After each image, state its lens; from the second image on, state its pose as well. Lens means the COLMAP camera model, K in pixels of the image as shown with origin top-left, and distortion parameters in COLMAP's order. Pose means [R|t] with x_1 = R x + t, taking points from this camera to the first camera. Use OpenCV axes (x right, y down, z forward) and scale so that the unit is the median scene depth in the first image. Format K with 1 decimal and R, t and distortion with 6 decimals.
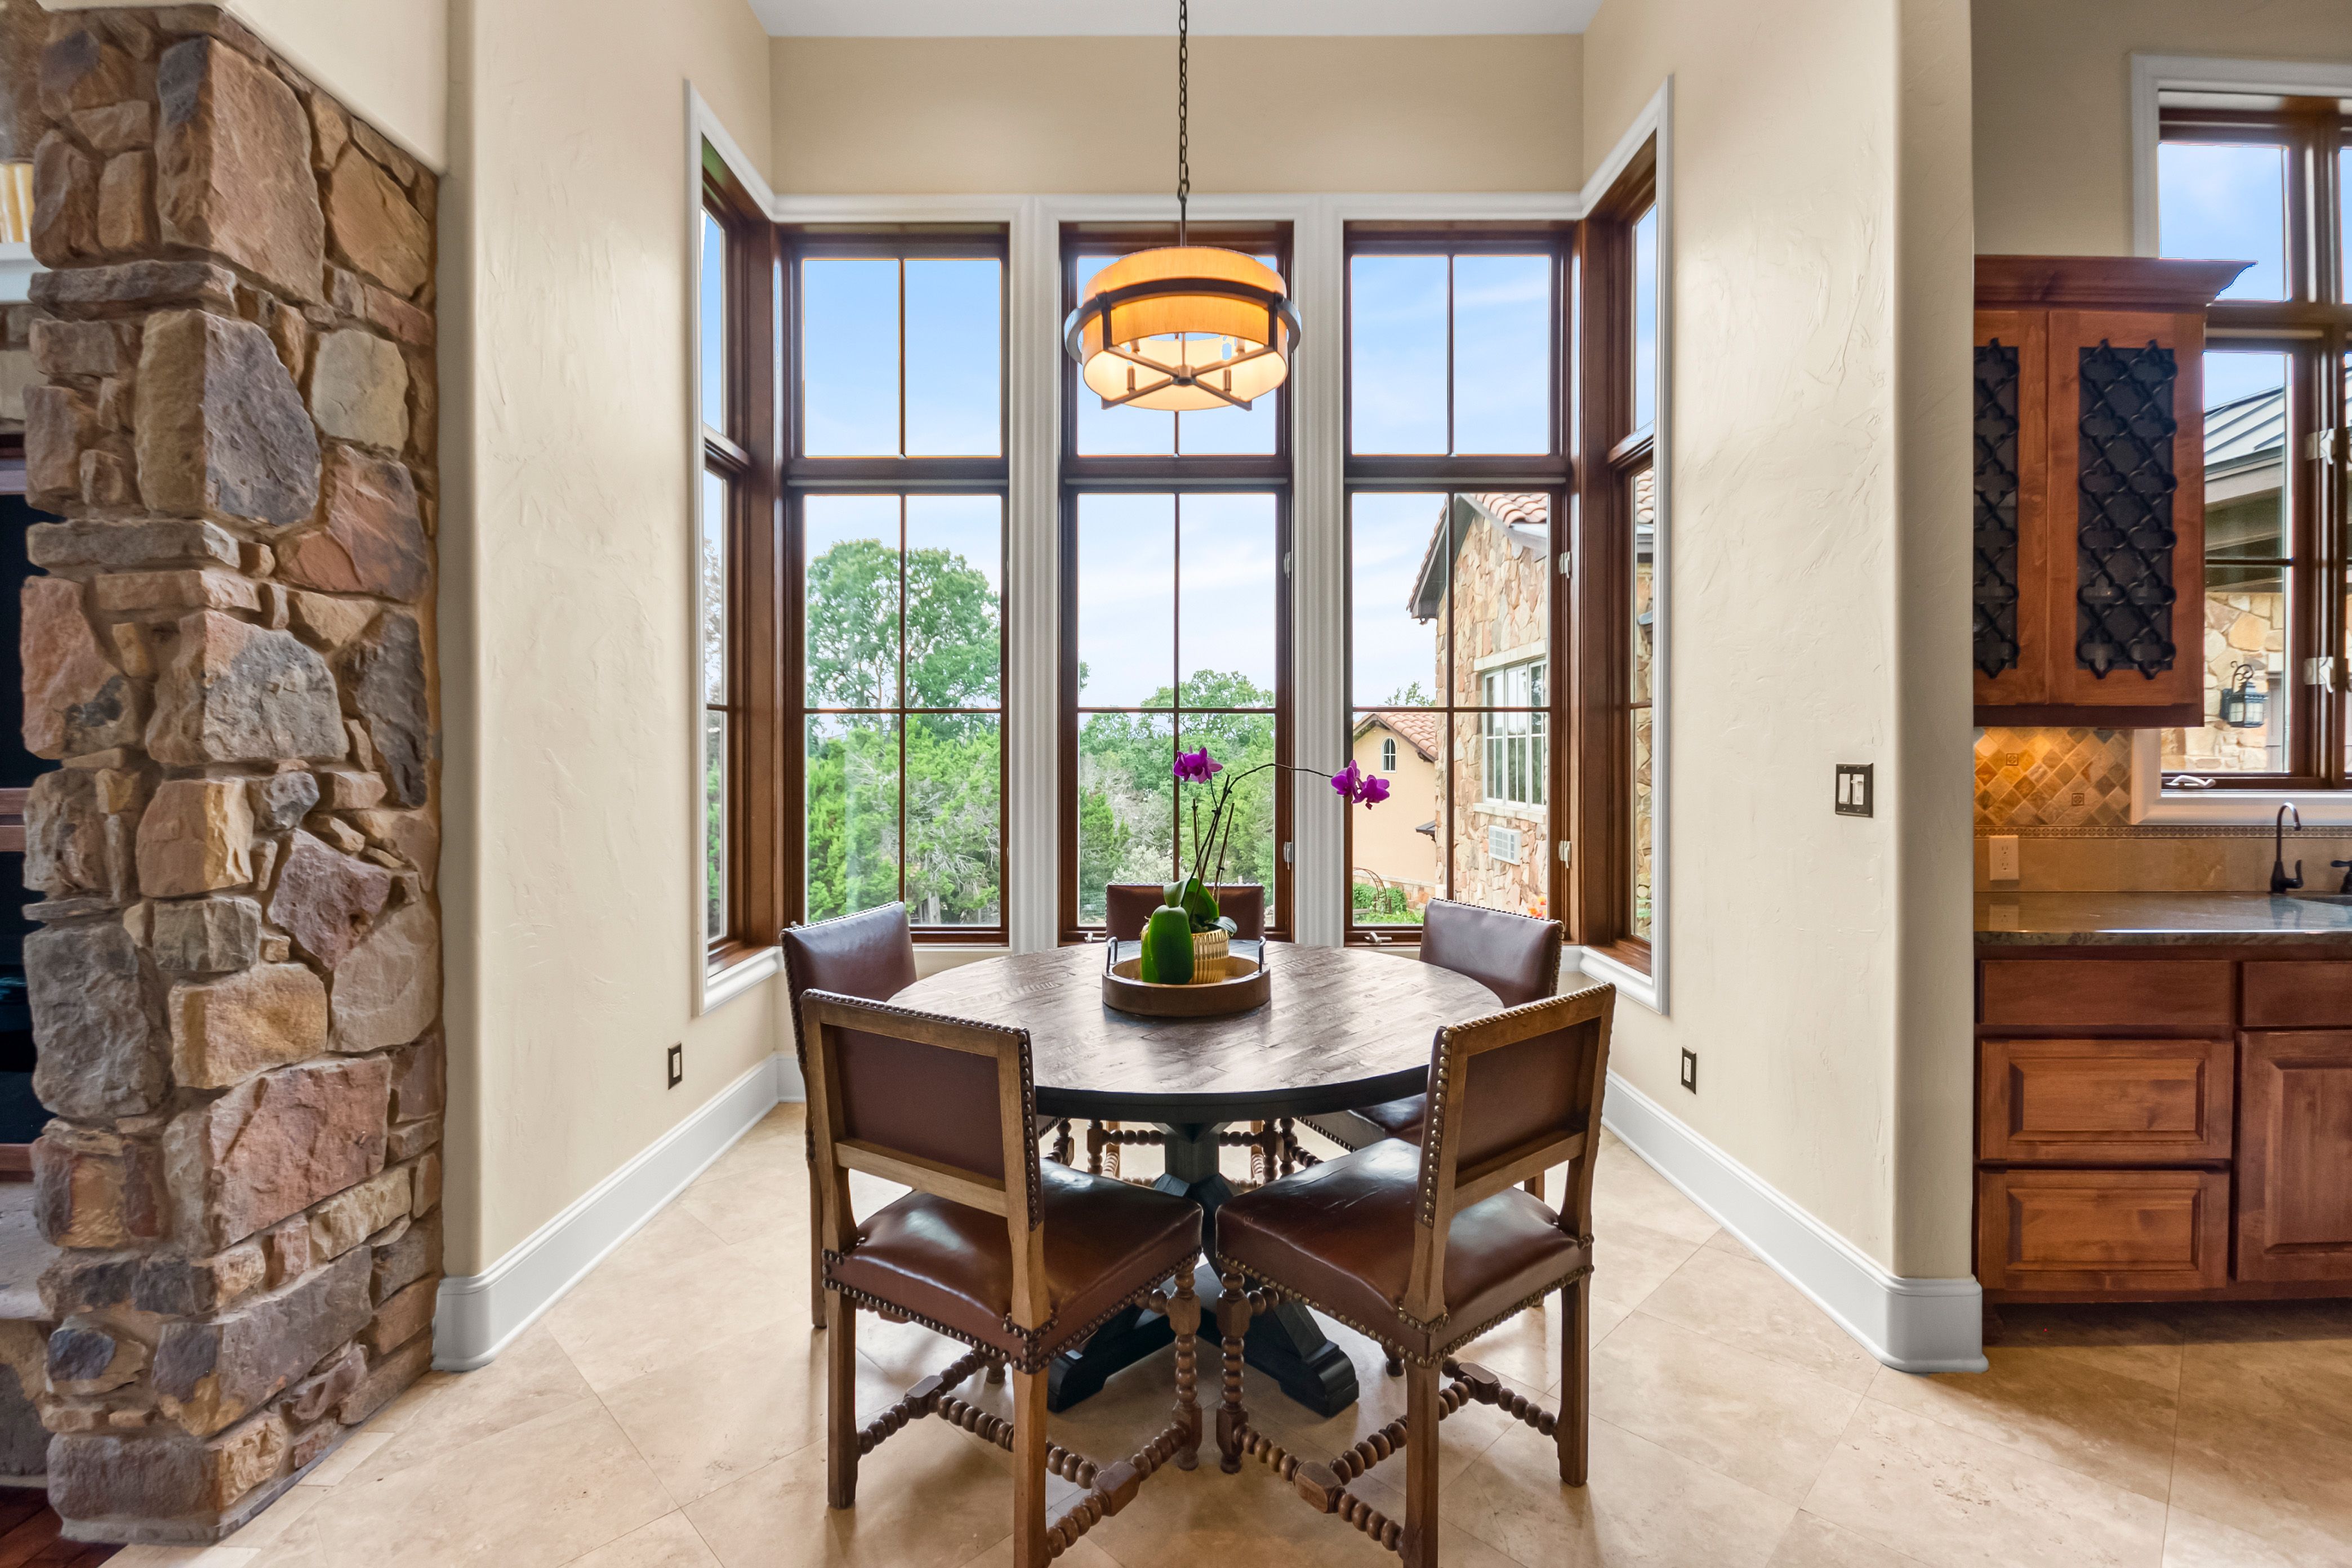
lens RADIAL K [[1047.4, 0, 1164.7], [0, 1047.4, 762.5], [0, 0, 1]] dist [0.008842, -0.006483]
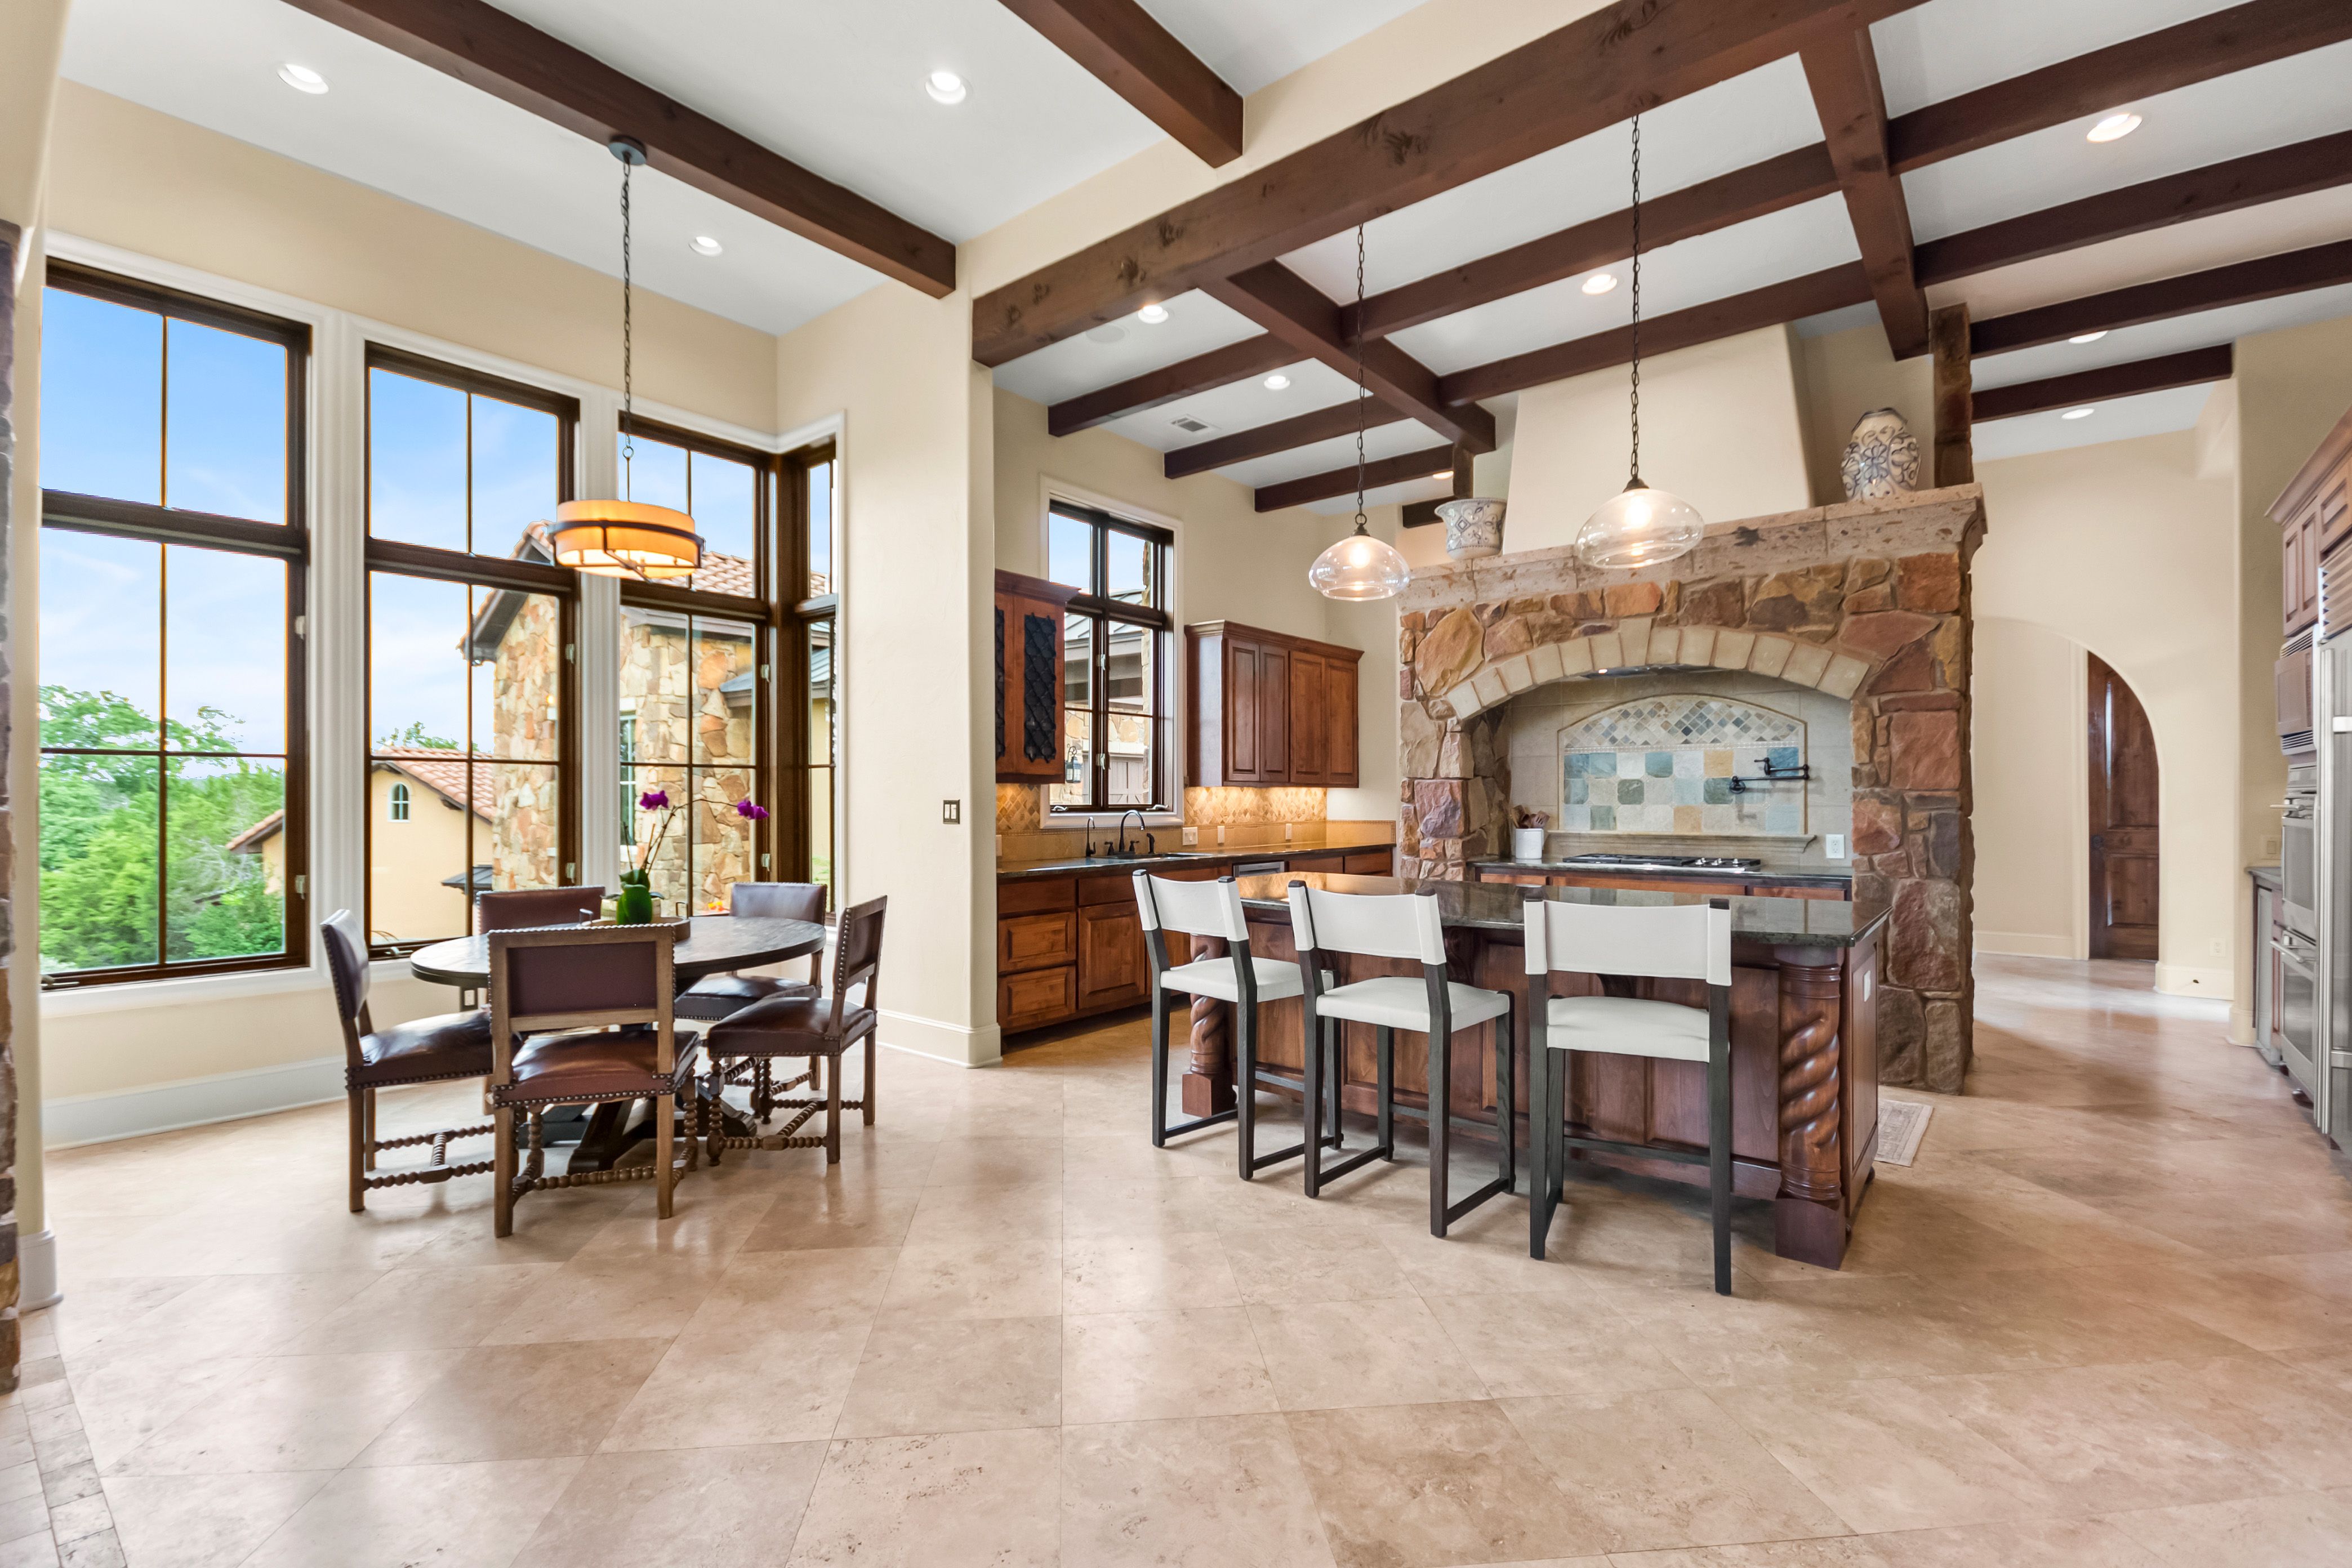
lens RADIAL K [[1047.4, 0, 1175.8], [0, 1047.4, 791.2], [0, 0, 1]] dist [0.008842, -0.006483]
pose [[0.622127, 0.004887, 0.782901, -0.772069], [0.009506, 0.999860, -0.013795, 0.018665], [-0.782859, 0.016025, 0.621993, -0.726726]]
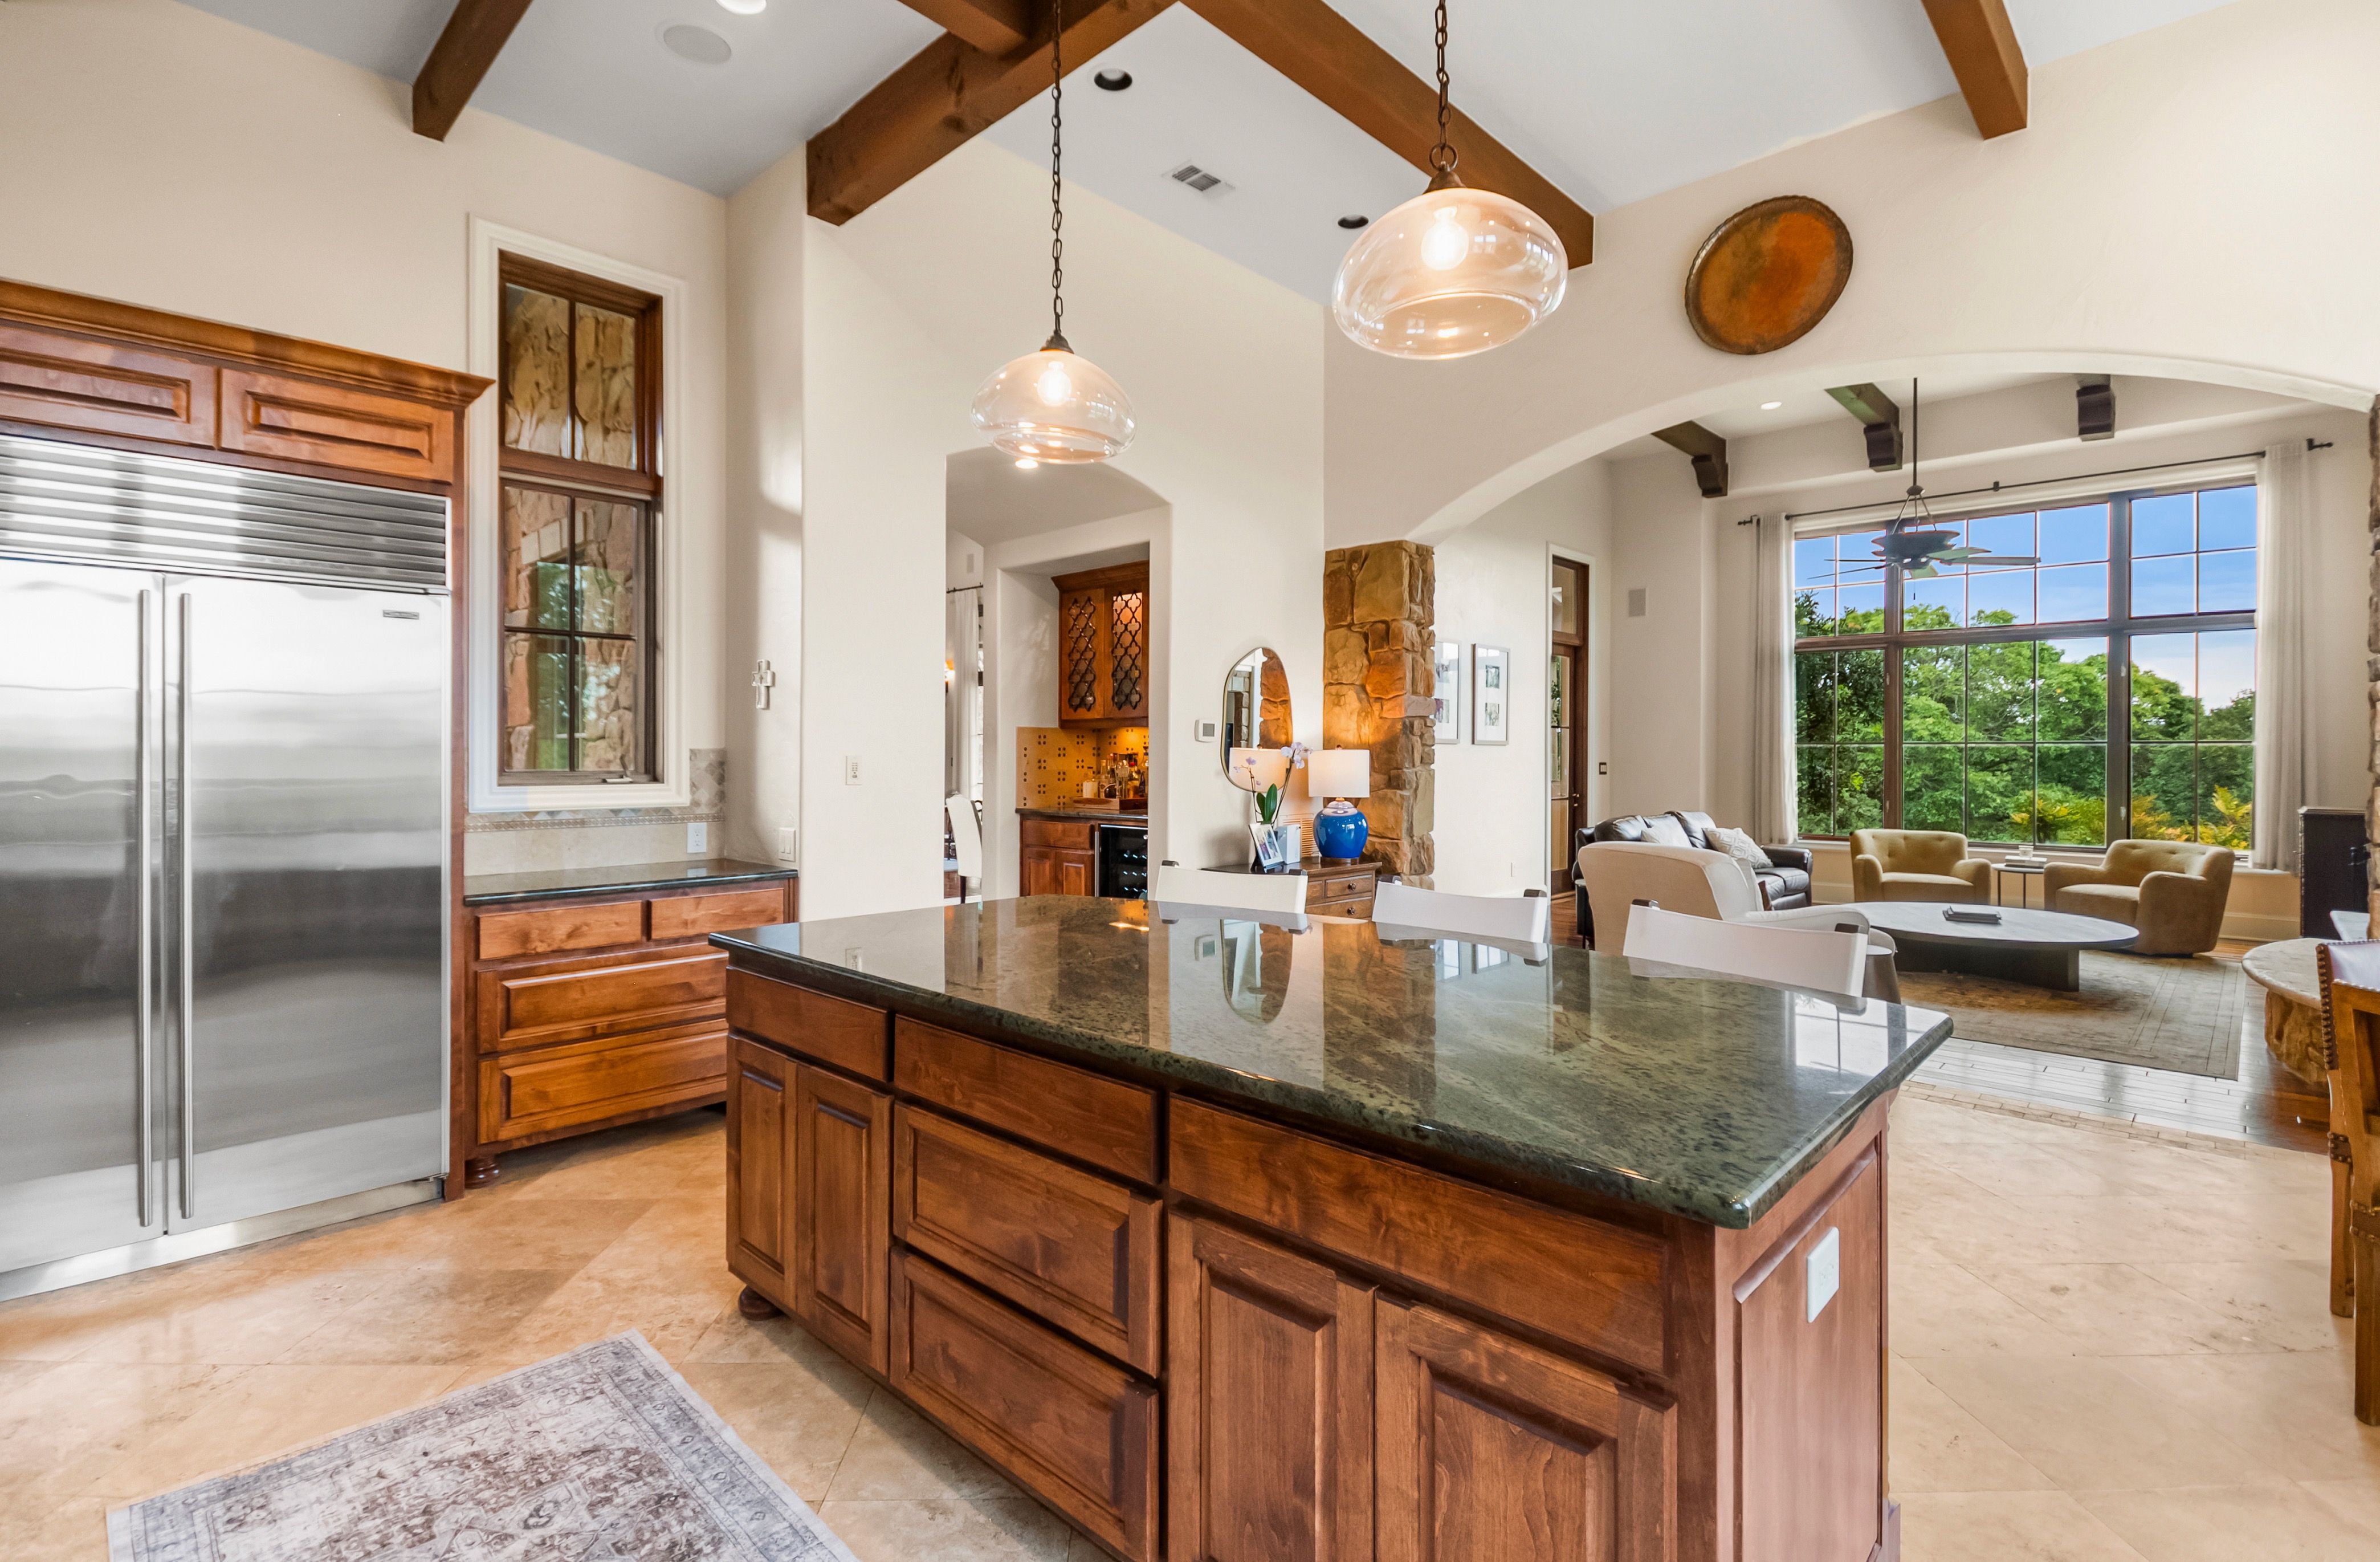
lens RADIAL K [[1097.6, 0, 1173.8], [0, 1097.6, 756.5], [0, 0, 1]] dist [0.002852, -0.005156]
pose [[-0.696654, 0.001392, -0.717405, 1.640360], [-0.008014, 0.999921, 0.009723, -0.031205], [0.717362, 0.012523, -0.696588, 0.609634]]
